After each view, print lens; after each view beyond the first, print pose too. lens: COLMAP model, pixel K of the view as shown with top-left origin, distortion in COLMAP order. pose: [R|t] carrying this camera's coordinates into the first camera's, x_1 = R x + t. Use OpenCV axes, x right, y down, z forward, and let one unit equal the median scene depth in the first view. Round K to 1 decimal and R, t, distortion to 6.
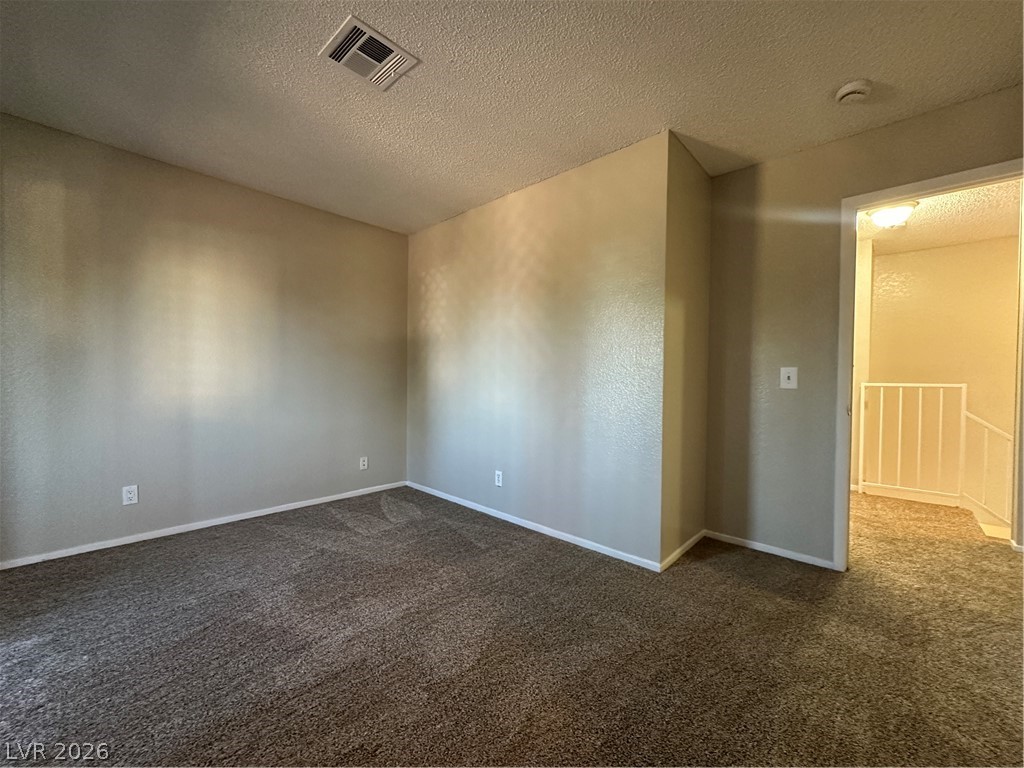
lens RADIAL K [[408.8, 0, 511.2], [0, 408.8, 383.9], [0, 0, 1]] dist [-0.002235, 0.000246]
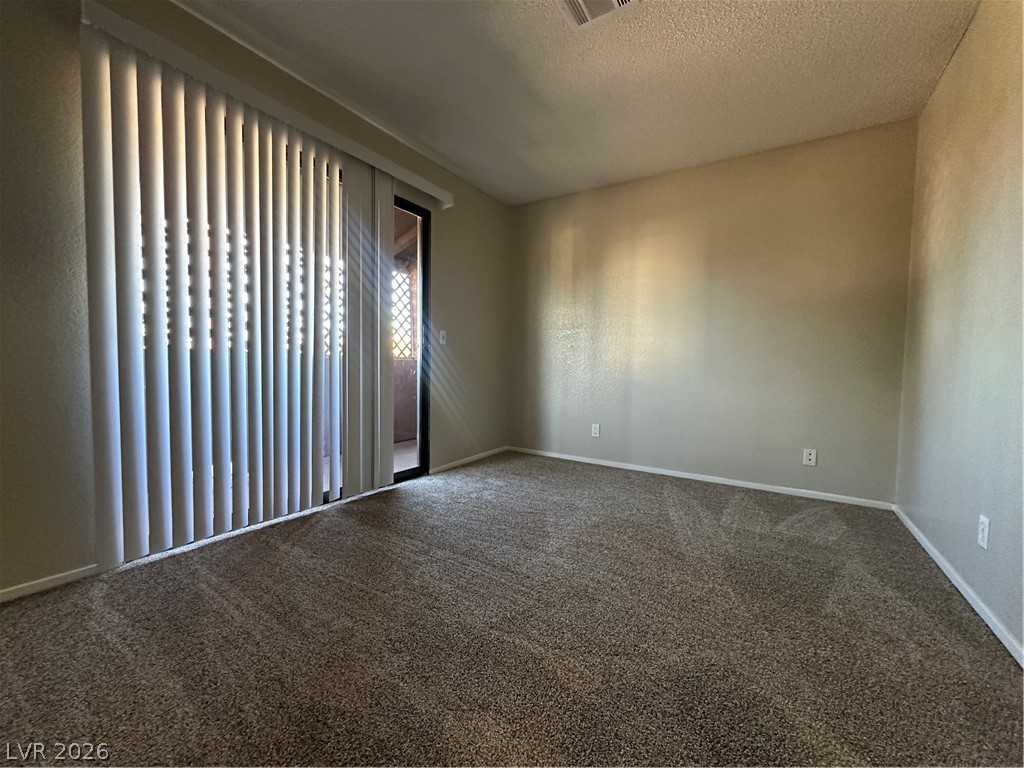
lens RADIAL K [[408.8, 0, 511.2], [0, 408.8, 383.9], [0, 0, 1]] dist [-0.002235, 0.000246]
pose [[0.180648, 0.036636, -0.982865, 0.342980], [-0.034914, 0.998915, 0.030818, 0.064486], [0.982928, 0.028748, 0.181732, 0.373198]]
